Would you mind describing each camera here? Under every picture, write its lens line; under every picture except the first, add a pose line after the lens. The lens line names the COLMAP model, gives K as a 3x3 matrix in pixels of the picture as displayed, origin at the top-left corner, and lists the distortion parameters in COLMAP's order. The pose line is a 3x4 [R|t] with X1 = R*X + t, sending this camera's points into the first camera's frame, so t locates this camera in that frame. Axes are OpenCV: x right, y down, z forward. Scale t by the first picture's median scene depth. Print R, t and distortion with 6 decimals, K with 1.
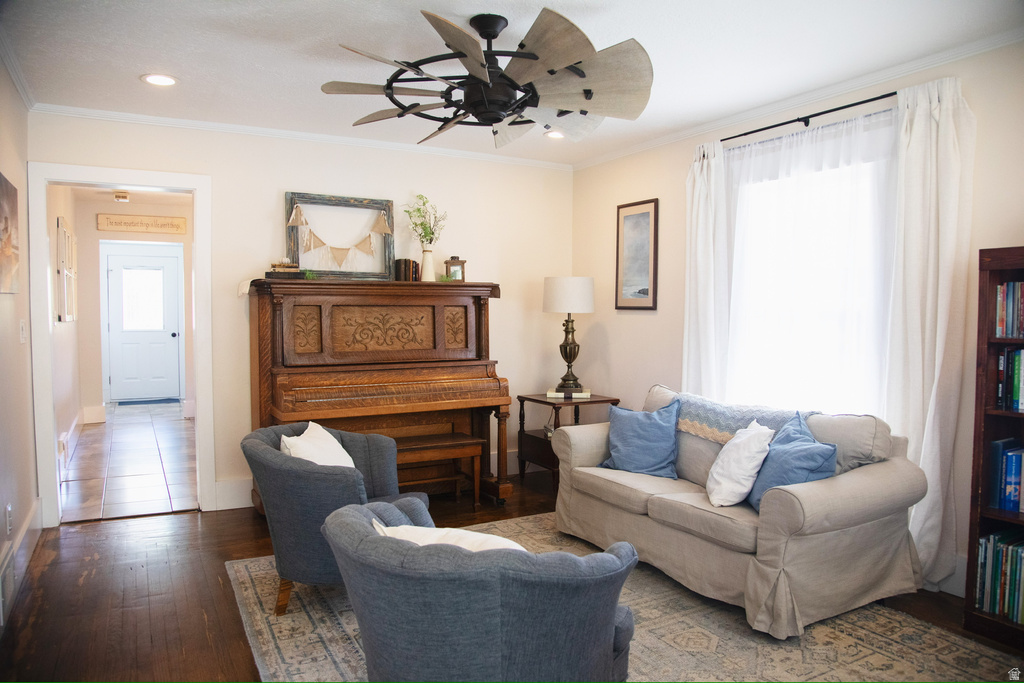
lens RADIAL K [[741.9, 0, 532.6], [0, 741.9, 342.1], [0, 0, 1]] dist [-0.005774, -0.002277]
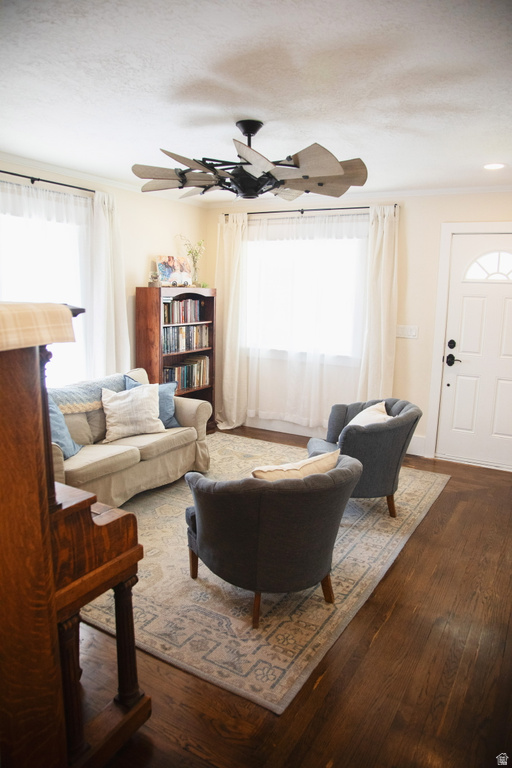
lens RADIAL K [[529.5, 0, 256.0], [0, 529.5, 384.0], [0, 0, 1]] dist [-0.004666, -0.000105]
pose [[-0.502391, -0.159876, 0.849731, -0.826891], [0.039905, 0.977422, 0.207494, -0.123401], [-0.863719, 0.138152, -0.484668, 1.290159]]
